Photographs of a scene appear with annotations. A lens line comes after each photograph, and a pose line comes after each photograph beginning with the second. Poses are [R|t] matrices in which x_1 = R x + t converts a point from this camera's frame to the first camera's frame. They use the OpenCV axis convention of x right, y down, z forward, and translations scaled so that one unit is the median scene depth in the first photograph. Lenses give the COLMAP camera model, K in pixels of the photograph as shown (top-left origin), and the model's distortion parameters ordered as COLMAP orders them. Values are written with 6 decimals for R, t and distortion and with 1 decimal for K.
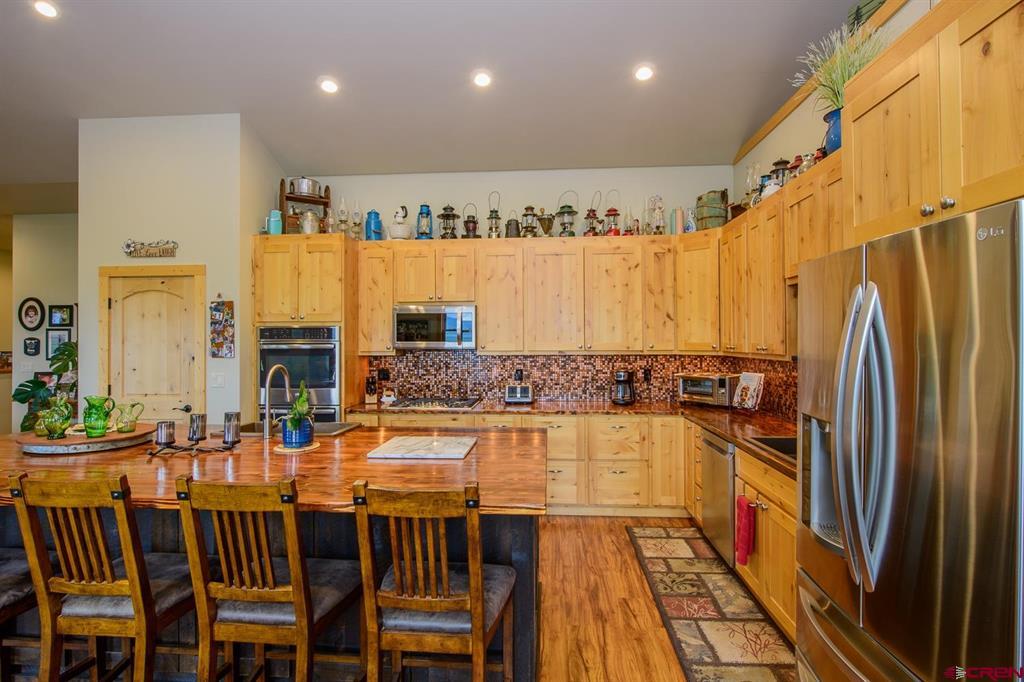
lens RADIAL K [[531.0, 0, 510.9], [0, 531.0, 331.8], [0, 0, 1]] dist [-0.004971, -0.002058]
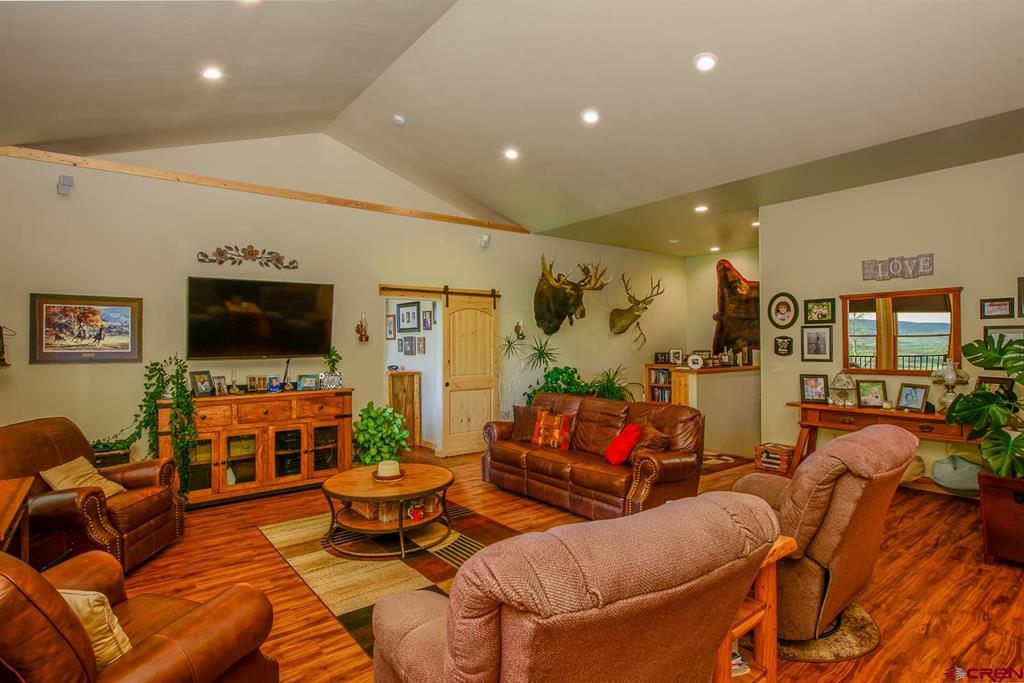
lens RADIAL K [[531.0, 0, 514.6], [0, 531.0, 340.6], [0, 0, 1]] dist [-0.004971, -0.002058]
pose [[0.666010, -0.007493, -0.745905, -0.755492], [0.018920, 0.999798, 0.006850, 0.005574], [0.745702, -0.018674, 0.666017, 0.039220]]
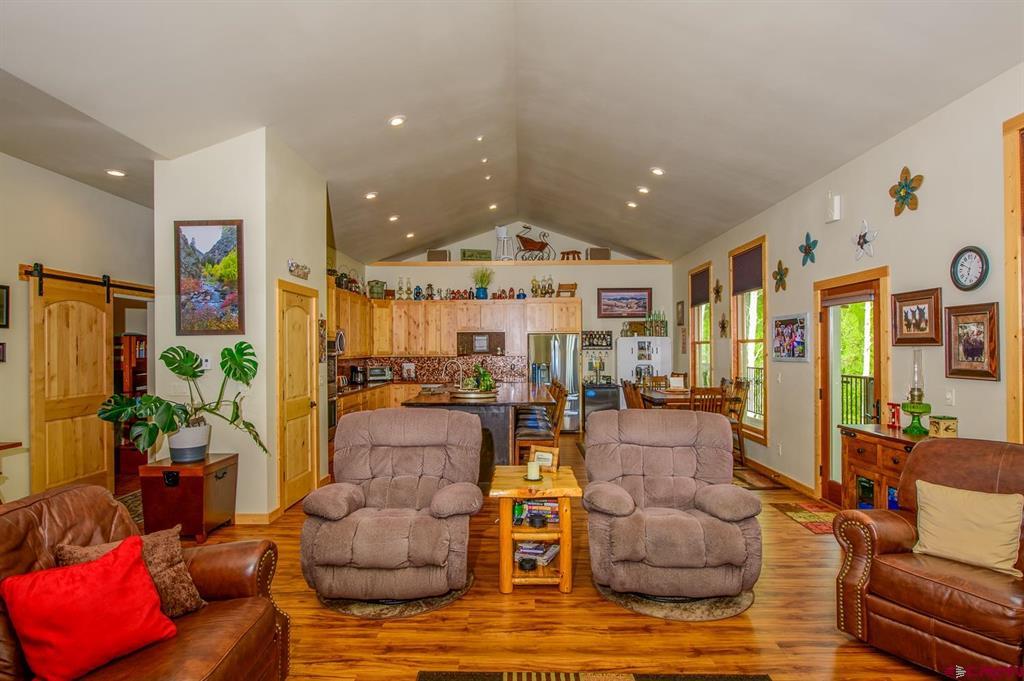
lens RADIAL K [[531.0, 0, 510.2], [0, 531.0, 346.7], [0, 0, 1]] dist [-0.004971, -0.002058]
pose [[-0.041254, 0.009345, 0.999105, -1.746345], [-0.011190, 0.999889, -0.009815, 0.016756], [-0.999086, -0.011584, -0.041145, 0.545433]]
